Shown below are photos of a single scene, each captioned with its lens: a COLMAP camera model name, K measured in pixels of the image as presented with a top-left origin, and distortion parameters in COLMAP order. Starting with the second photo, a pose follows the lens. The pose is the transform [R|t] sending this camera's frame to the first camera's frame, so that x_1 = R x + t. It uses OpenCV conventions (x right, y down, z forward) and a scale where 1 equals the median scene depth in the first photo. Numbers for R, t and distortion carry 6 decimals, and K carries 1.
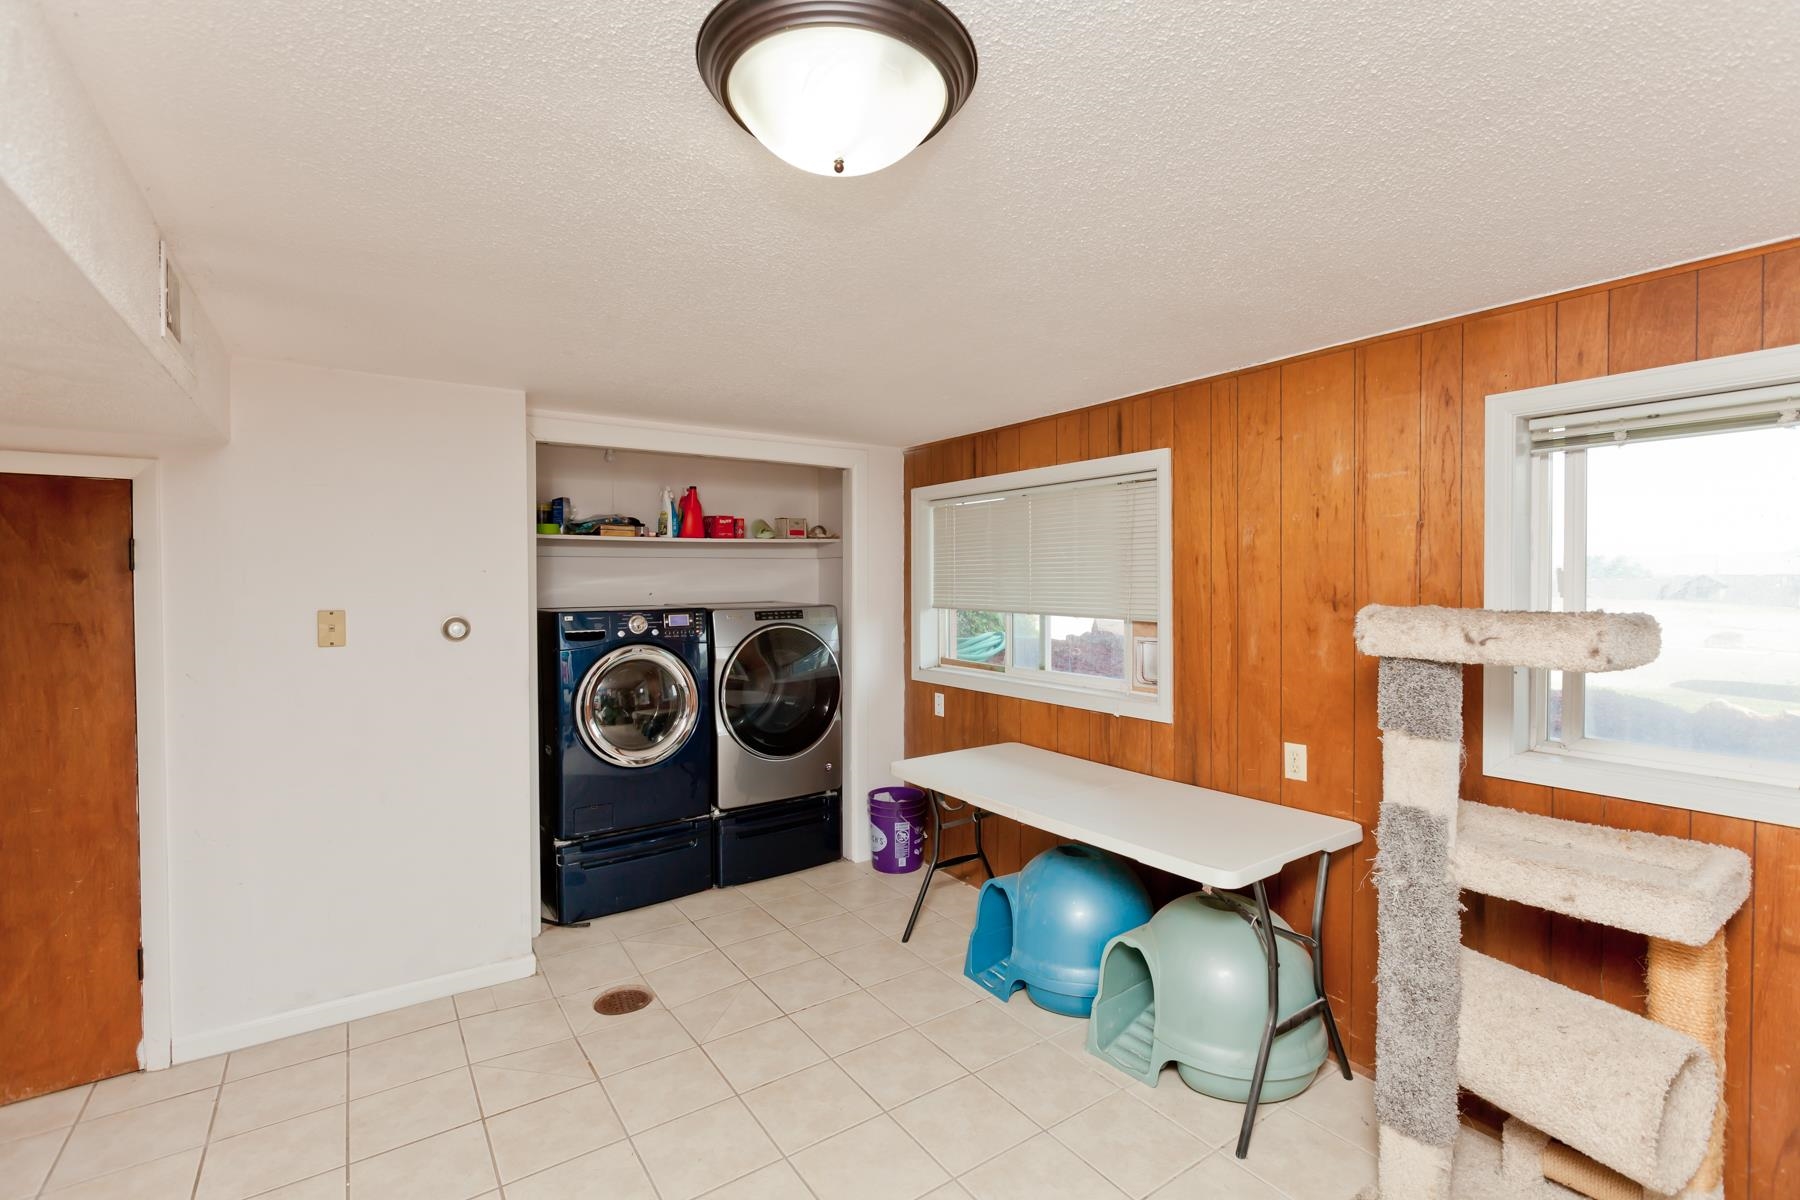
lens RADIAL K [[822.0, 0, 911.8], [0, 822.0, 594.9], [0, 0, 1]] dist [0.001551, -0.001870]
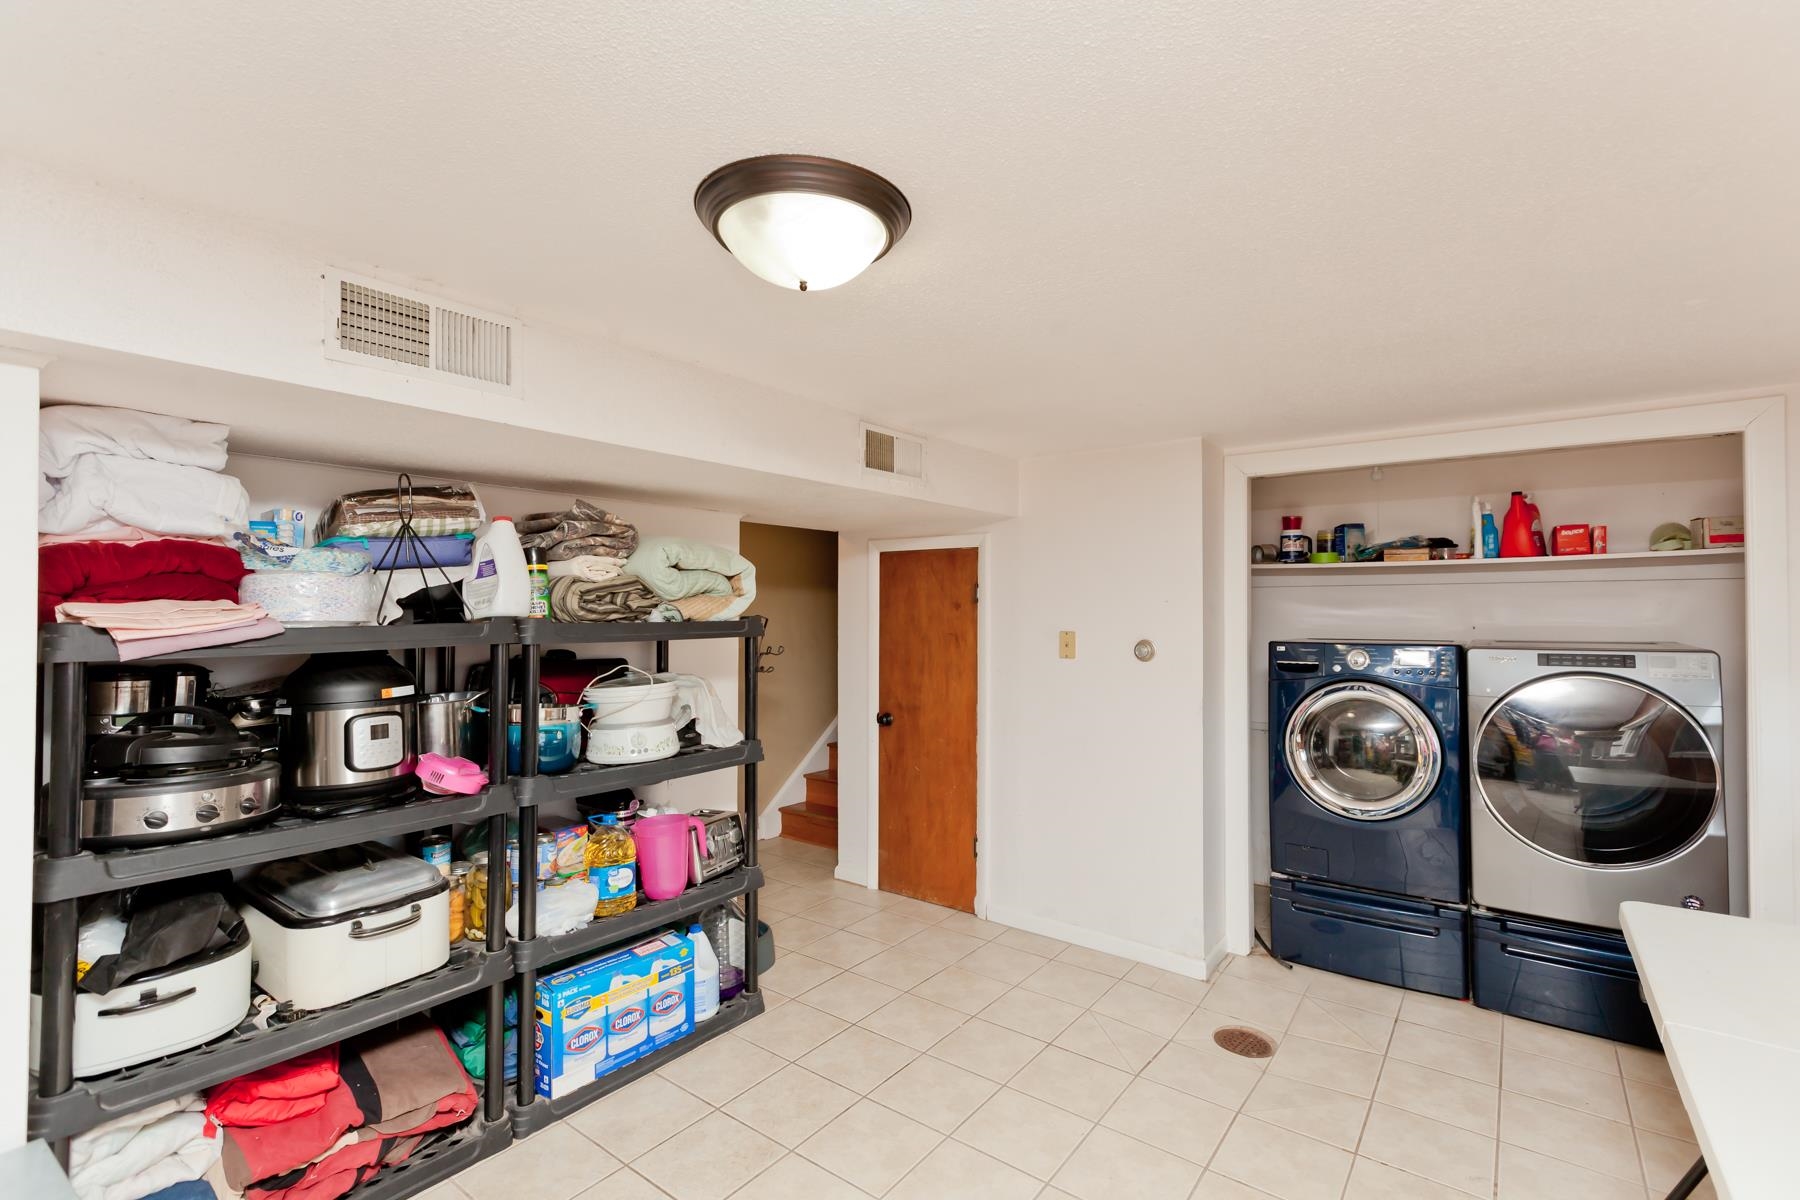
lens RADIAL K [[822.0, 0, 906.5], [0, 822.0, 597.3], [0, 0, 1]] dist [0.001551, -0.001870]
pose [[0.293083, -0.013271, -0.955995, 0.393772], [-0.021722, 0.999553, -0.020535, -0.002880], [0.955840, 0.026785, 0.292664, 0.268771]]
